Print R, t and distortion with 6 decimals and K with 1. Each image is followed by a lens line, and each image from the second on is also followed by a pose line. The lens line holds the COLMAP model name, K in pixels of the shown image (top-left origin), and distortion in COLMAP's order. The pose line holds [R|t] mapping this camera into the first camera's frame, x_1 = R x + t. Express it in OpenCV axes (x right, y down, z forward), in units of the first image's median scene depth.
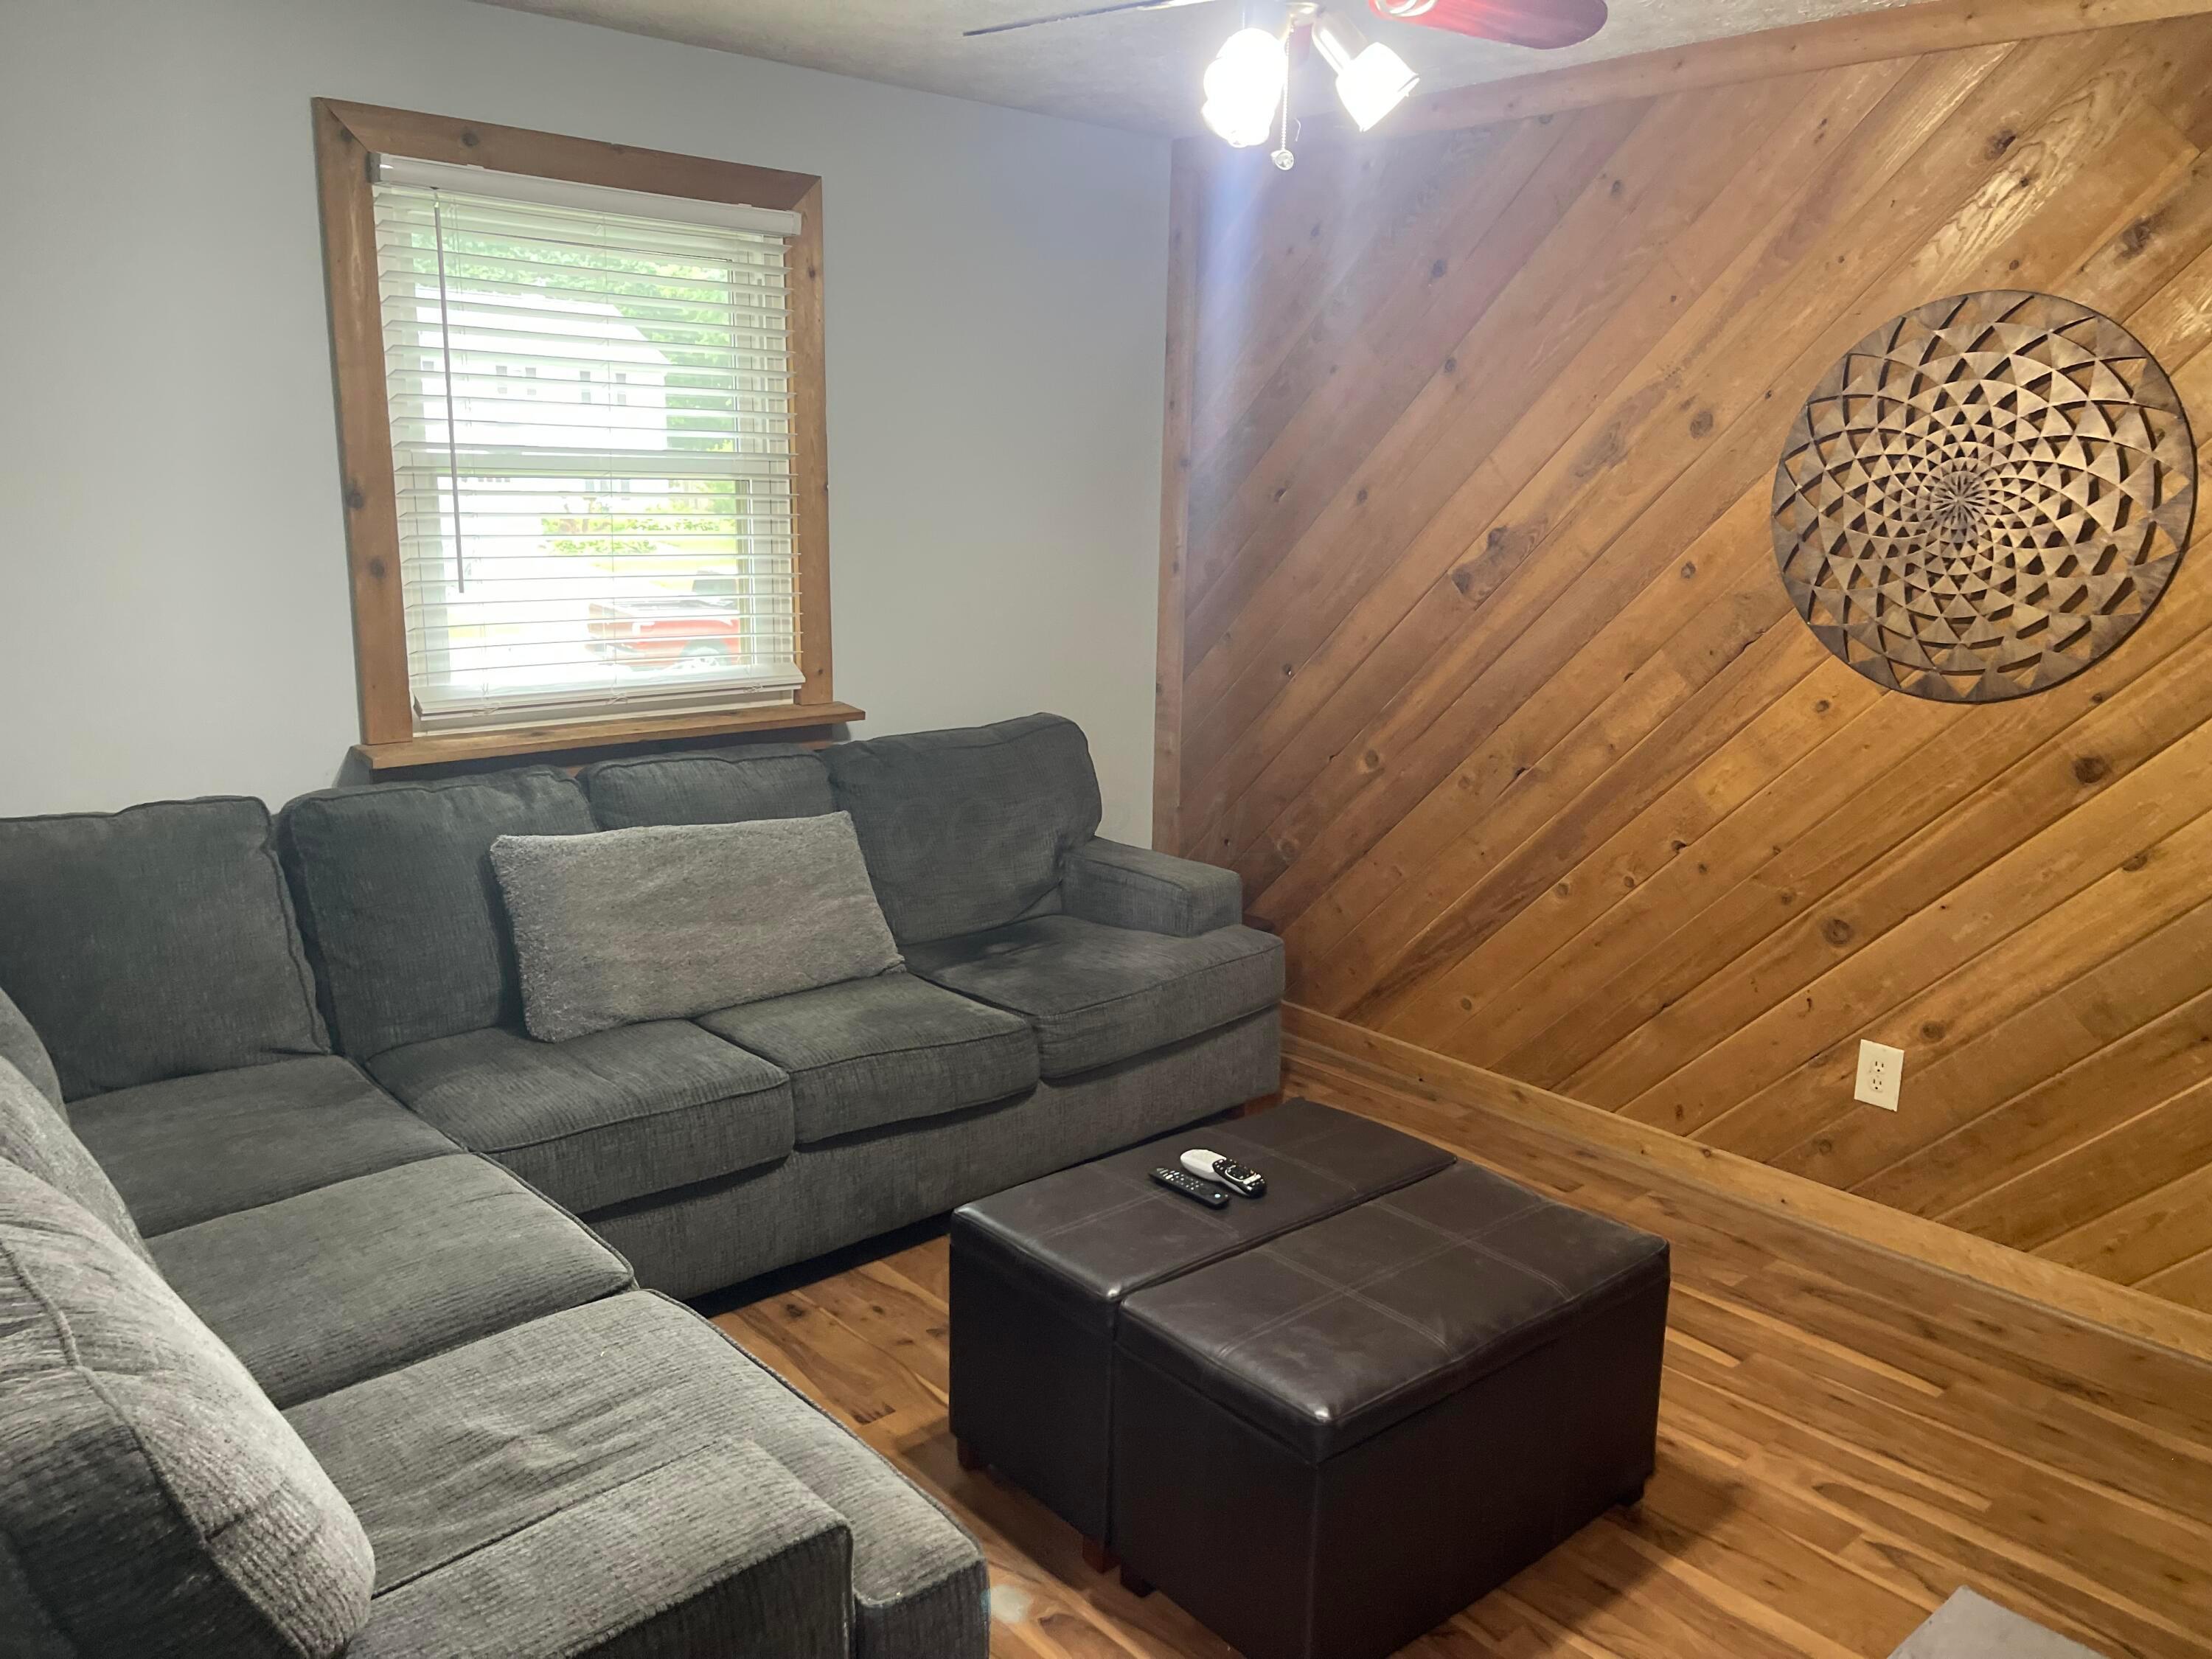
lens RADIAL K [[1651.3, 0, 1102.6], [0, 1651.3, 818.8], [0, 0, 1]] dist [0.006305, -0.007386]
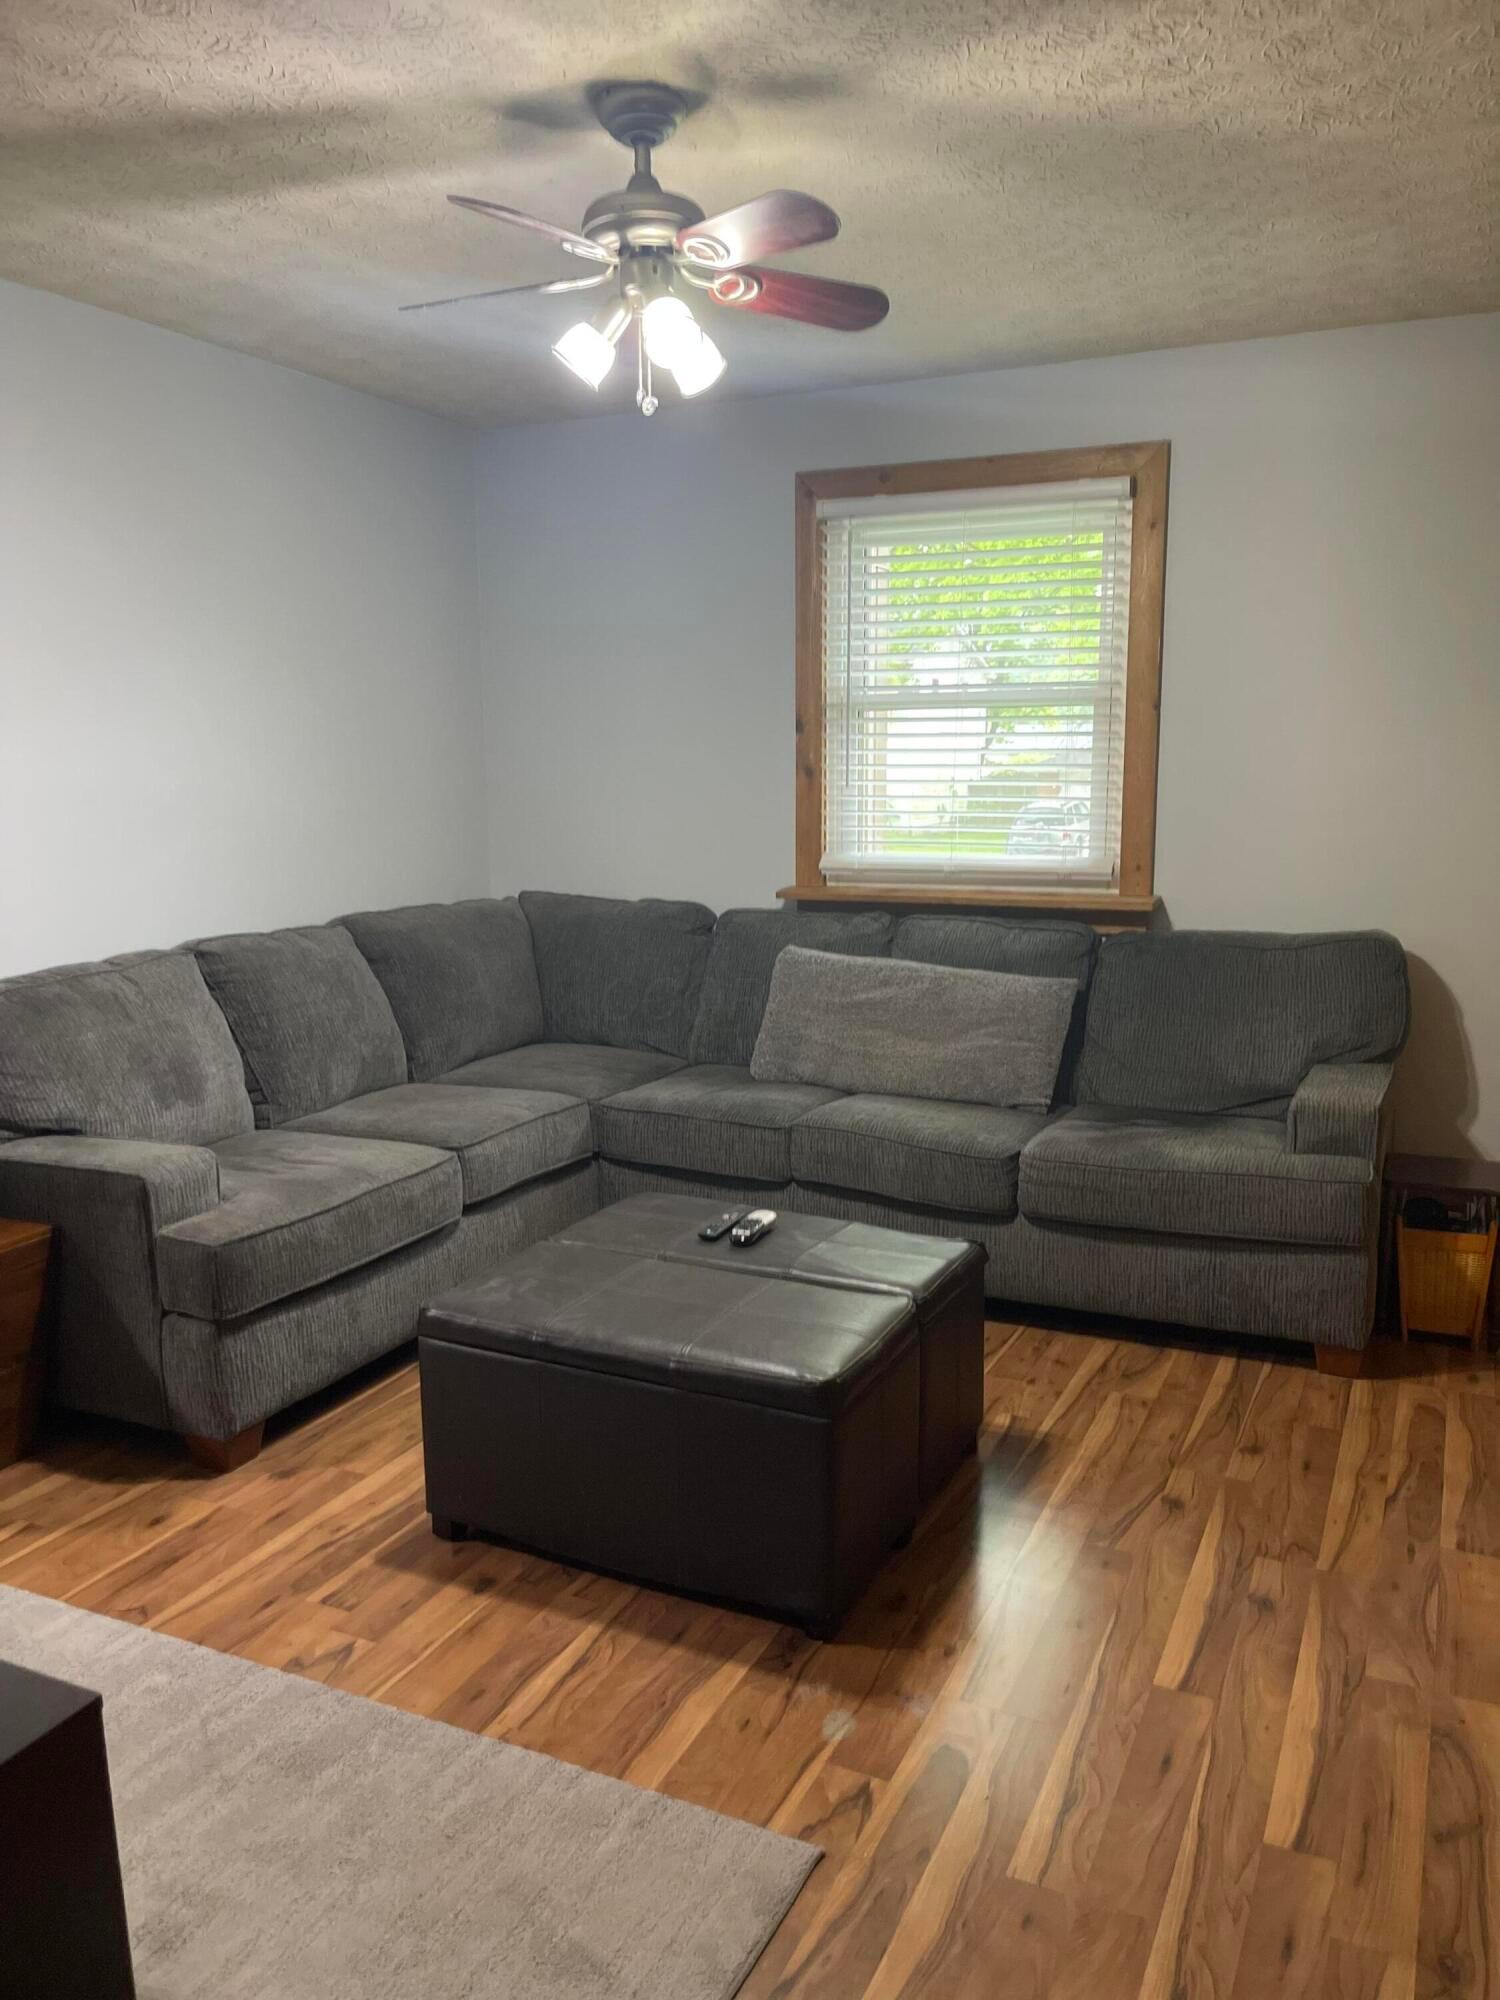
lens RADIAL K [[1493.0, 0, 745.6], [0, 1493.0, 1010.8], [0, 0, 1]] dist [0.006305, -0.007386]
pose [[0.393348, 0.125478, -0.910787, 0.874280], [-0.180228, 0.981946, 0.057446, -0.002025], [0.901552, 0.141553, 0.408861, 0.437364]]
